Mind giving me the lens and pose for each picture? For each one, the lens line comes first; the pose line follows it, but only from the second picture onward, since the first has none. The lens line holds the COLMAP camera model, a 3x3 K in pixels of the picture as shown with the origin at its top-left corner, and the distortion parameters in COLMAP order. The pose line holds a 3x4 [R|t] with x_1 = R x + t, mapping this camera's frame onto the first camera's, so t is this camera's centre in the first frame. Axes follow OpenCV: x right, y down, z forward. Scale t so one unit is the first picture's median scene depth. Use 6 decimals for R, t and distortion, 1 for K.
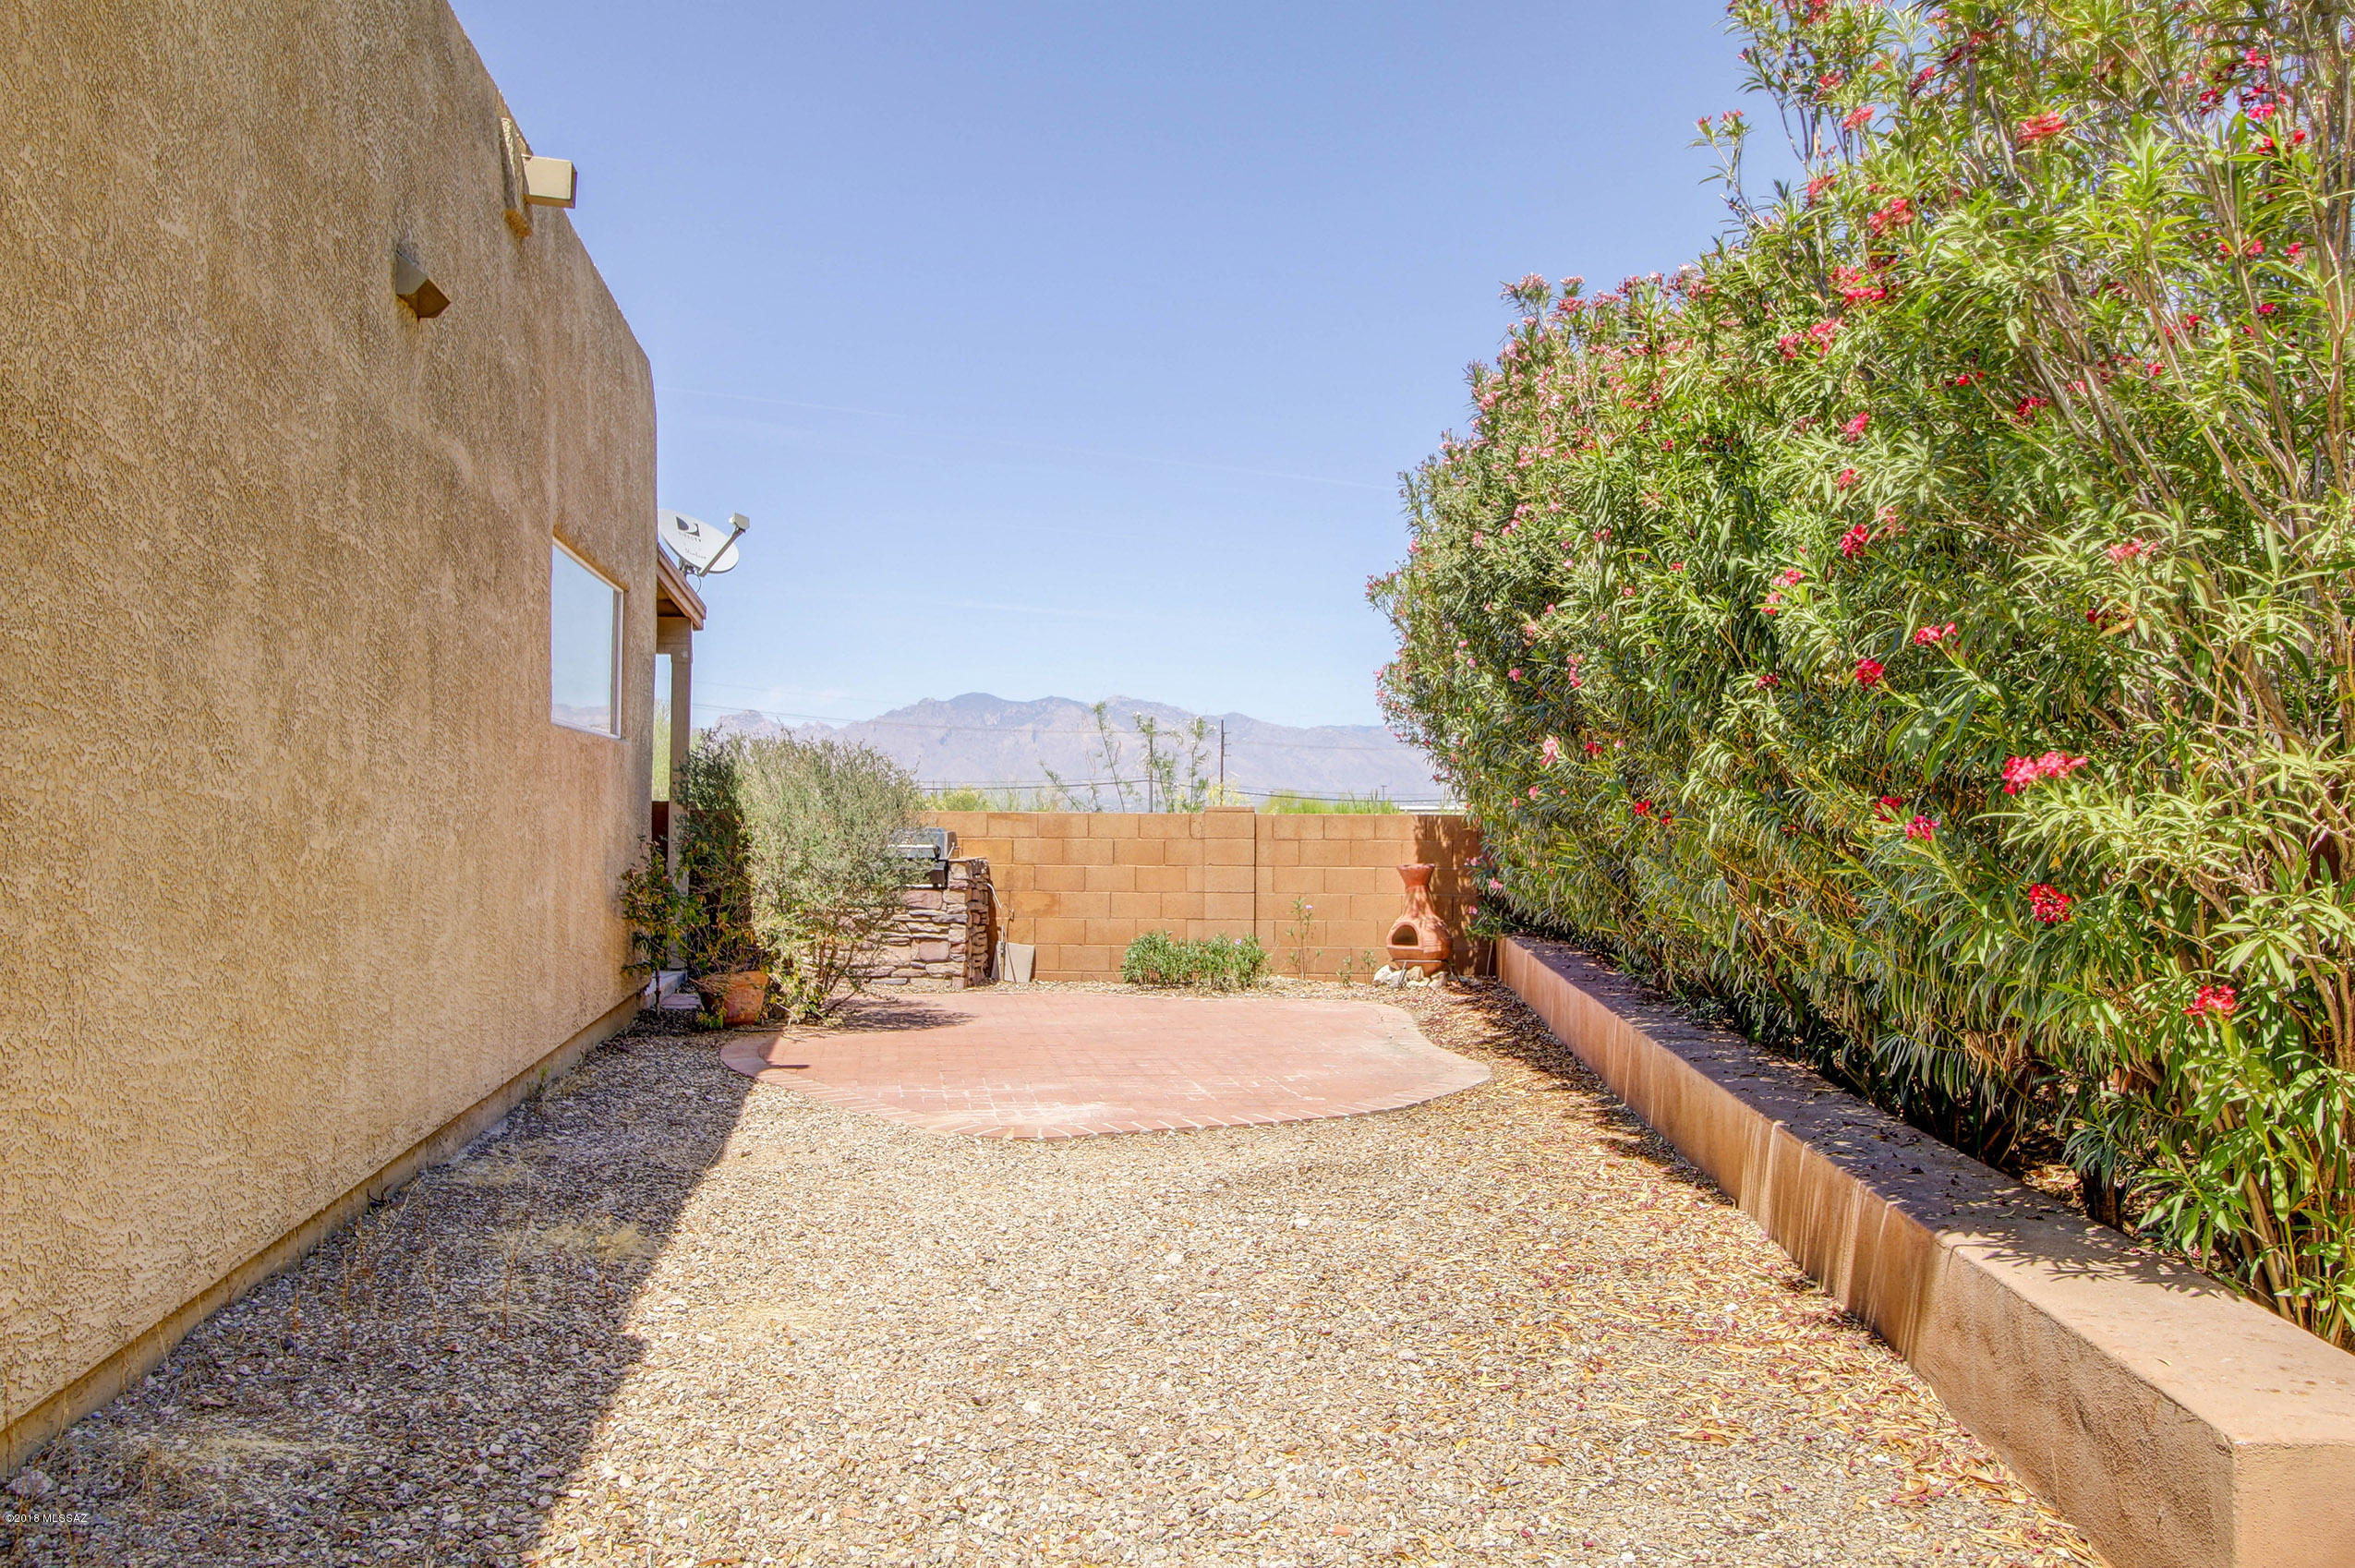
lens RADIAL K [[1856.6, 0, 1178.7], [0, 1856.6, 789.5], [0, 0, 1]] dist [-0.002940, 0.013194]
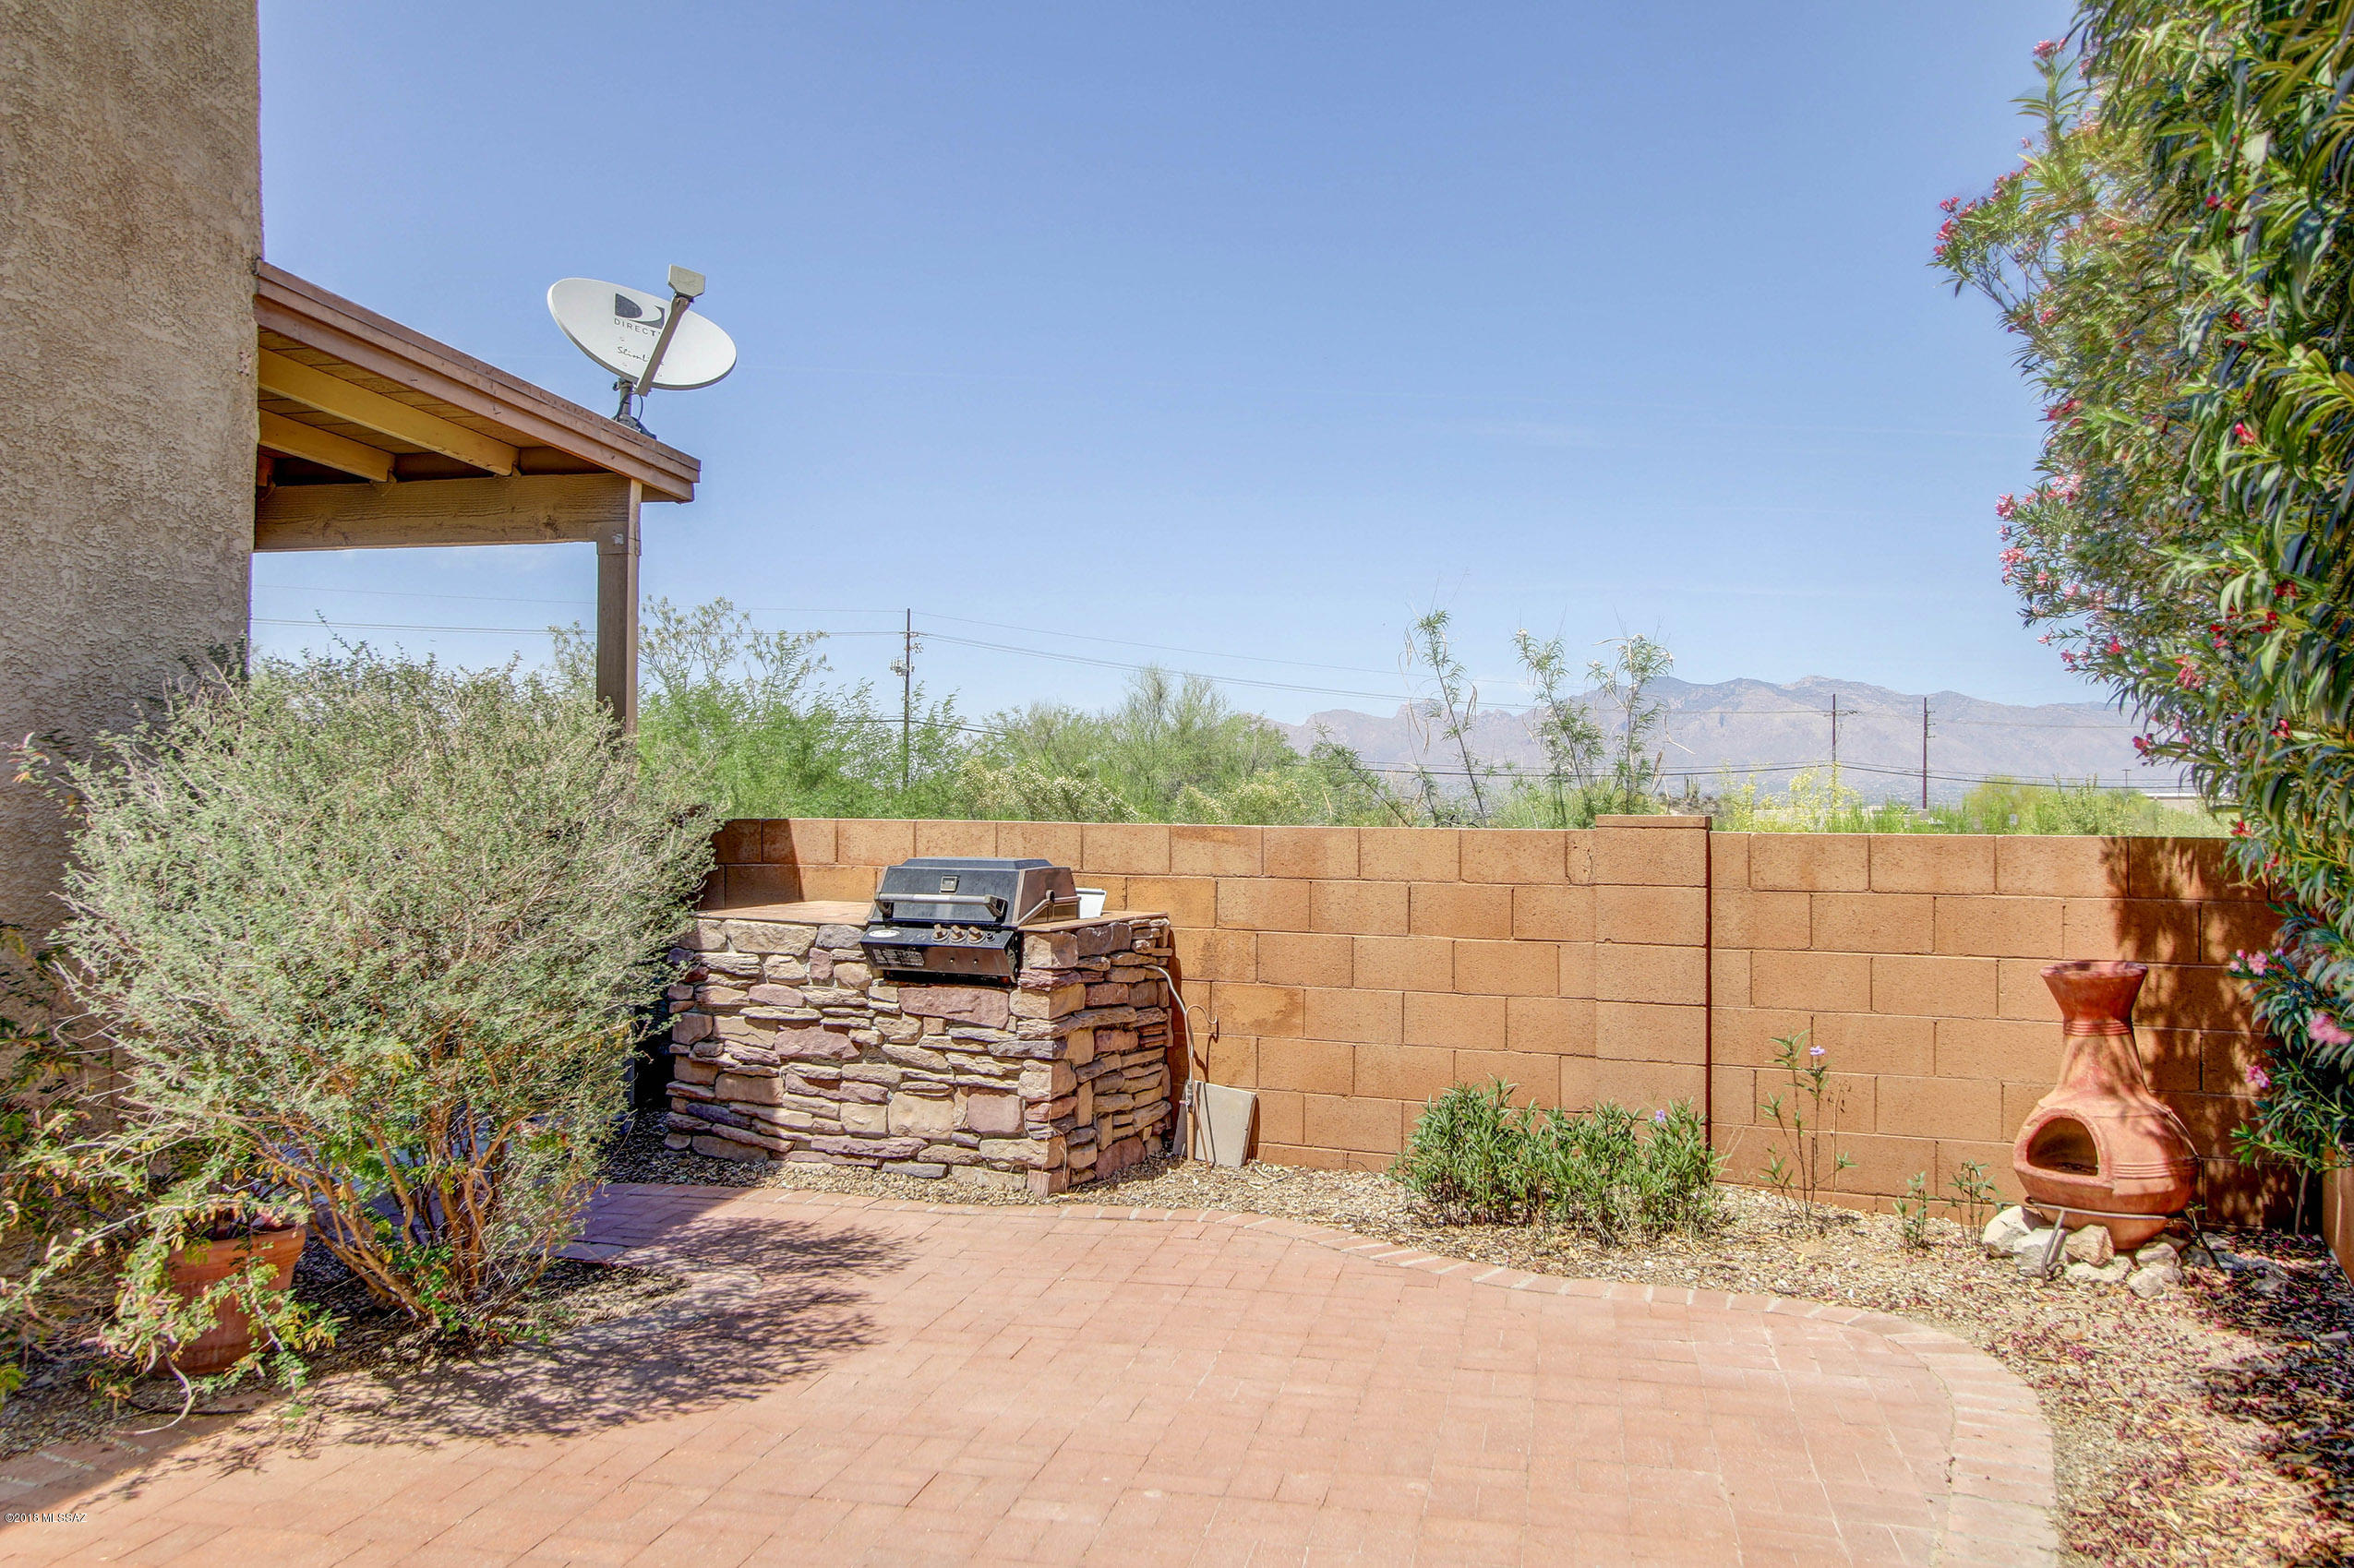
lens RADIAL K [[1855.7, 0, 1171.6], [0, 1855.7, 780.4], [0, 0, 1]] dist [-0.002940, 0.013194]
pose [[0.933115, -0.005685, -0.359532, 0.086904], [0.006189, 0.999981, 0.000251, -0.000404], [0.359524, -0.002460, 0.933133, 0.559056]]
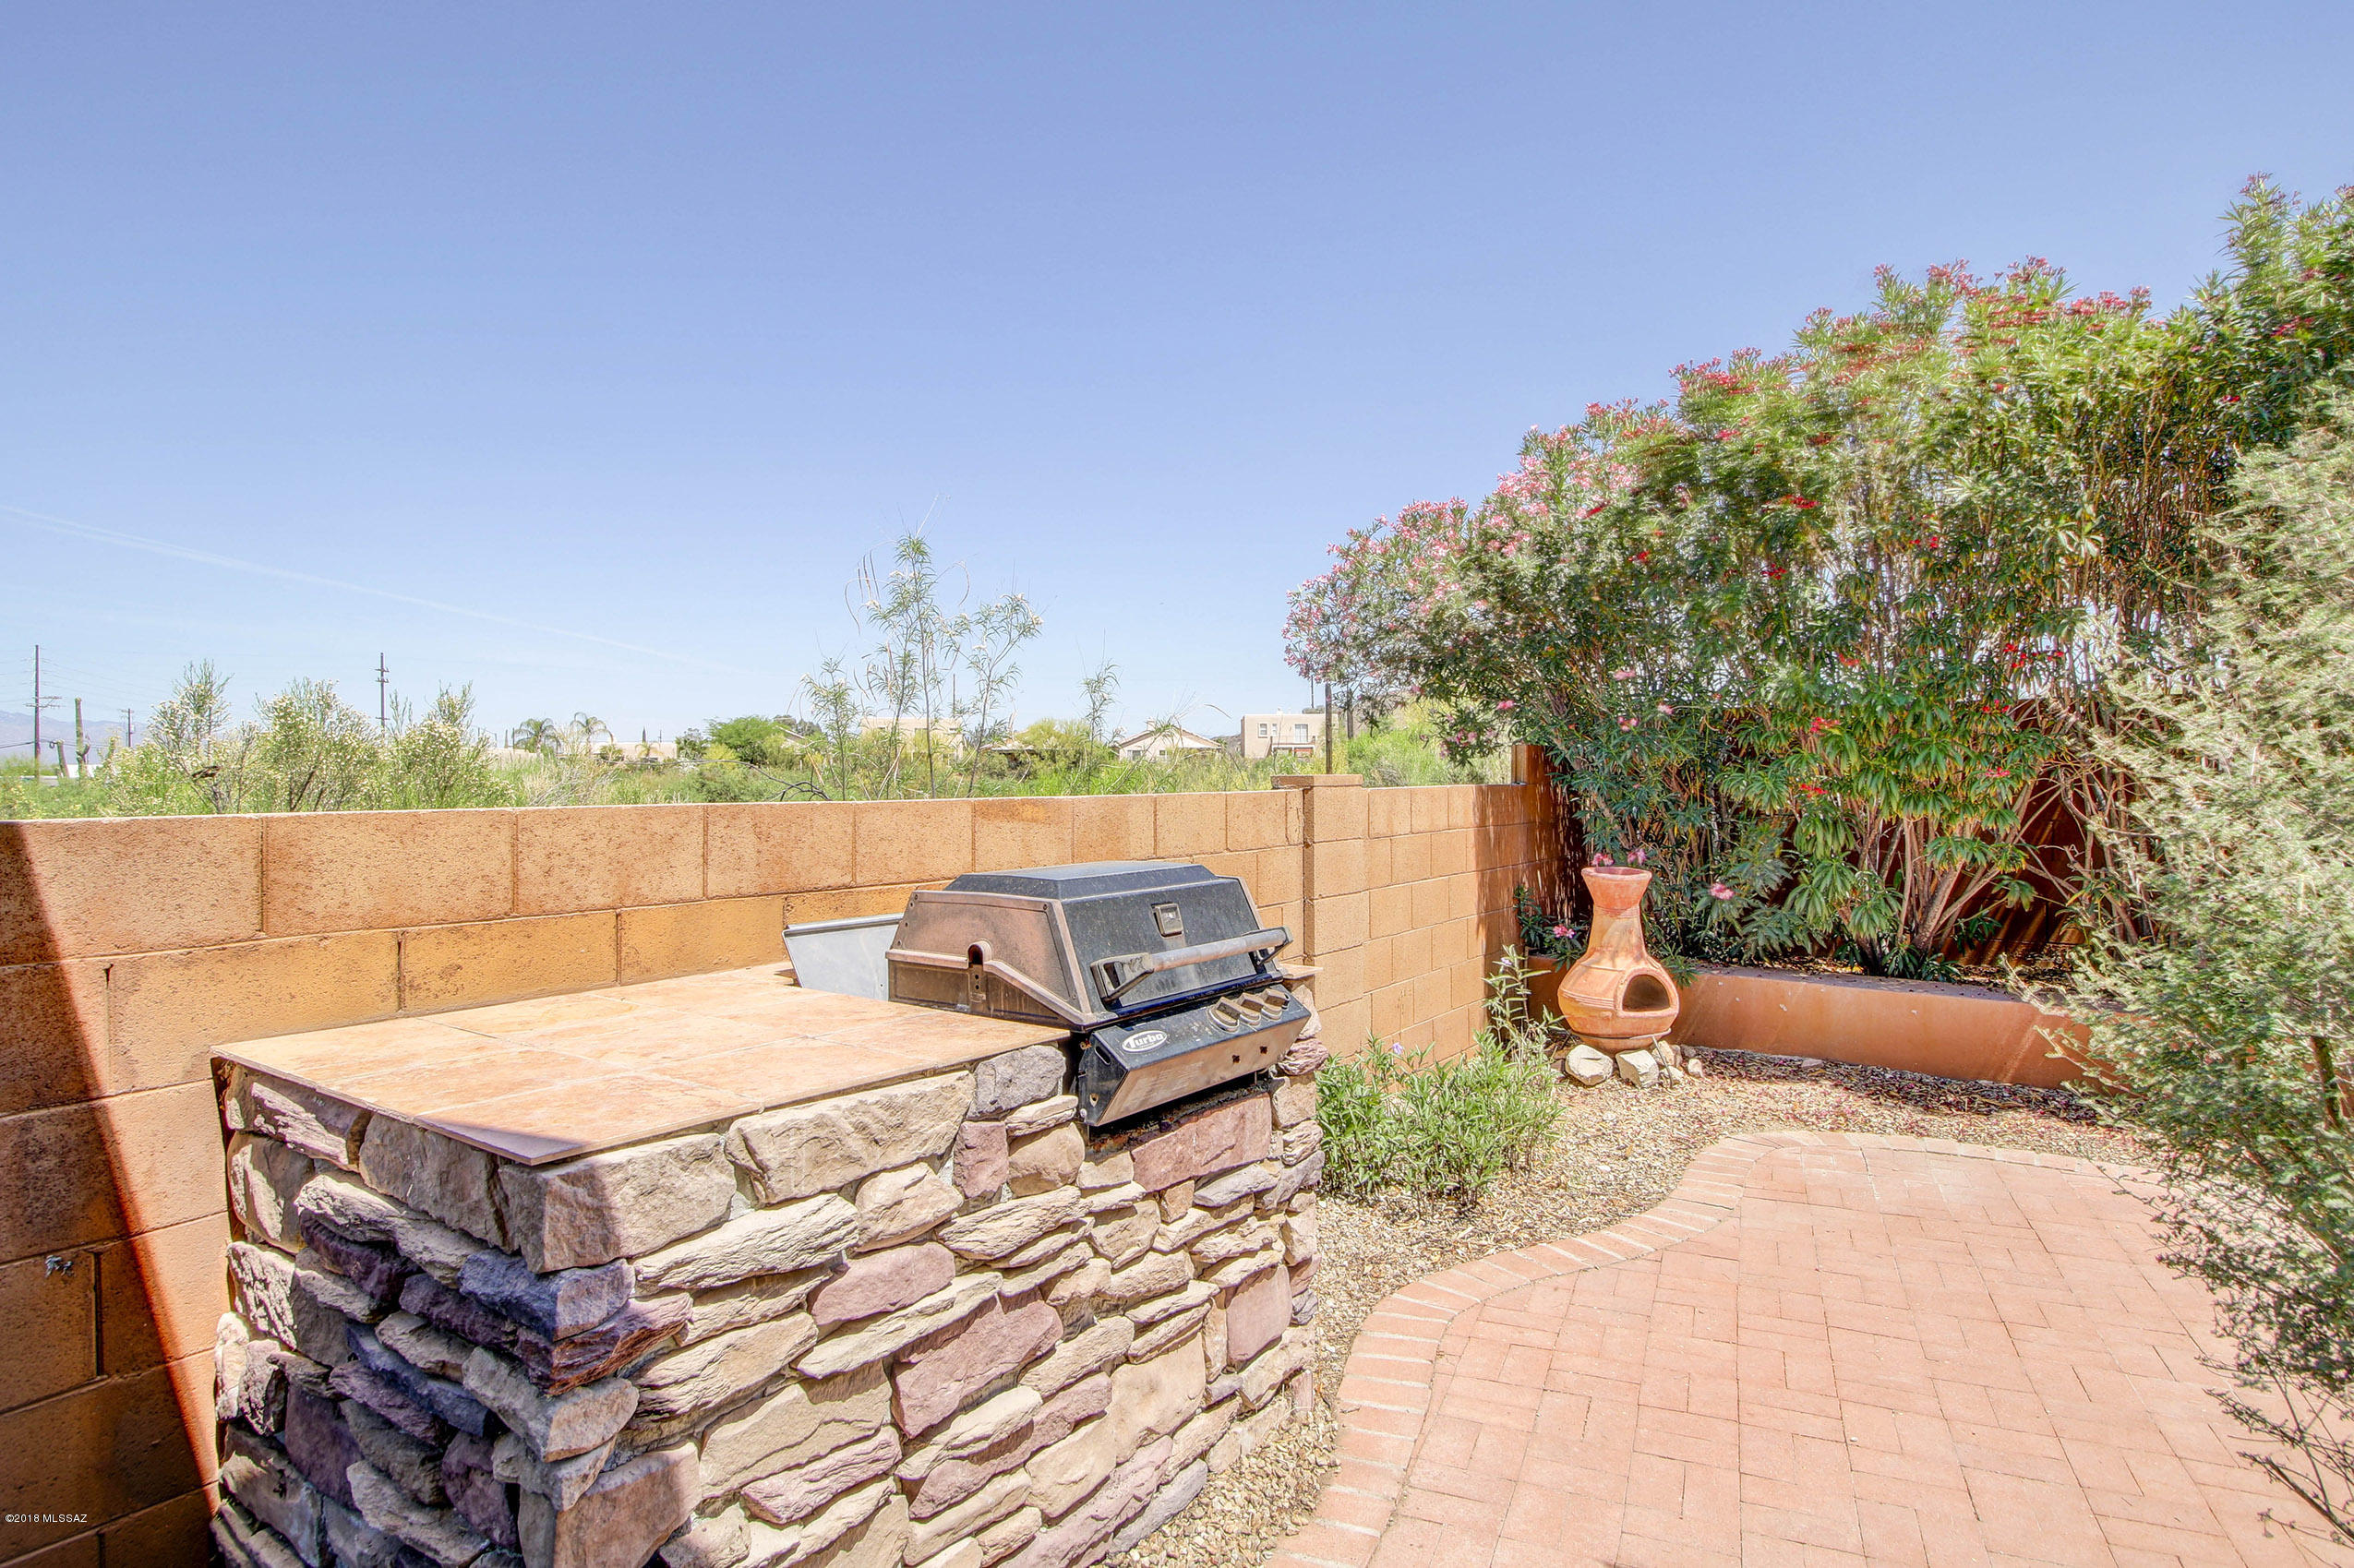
lens RADIAL K [[1317.3, 0, 1182.6], [0, 1317.3, 780.5], [0, 0, 1]] dist [-0.005723, -0.000382]
pose [[0.501346, -0.011853, 0.865166, -0.302746], [-0.005256, 0.999846, 0.016744, 0.005005], [-0.865231, -0.012942, 0.501206, 0.908309]]
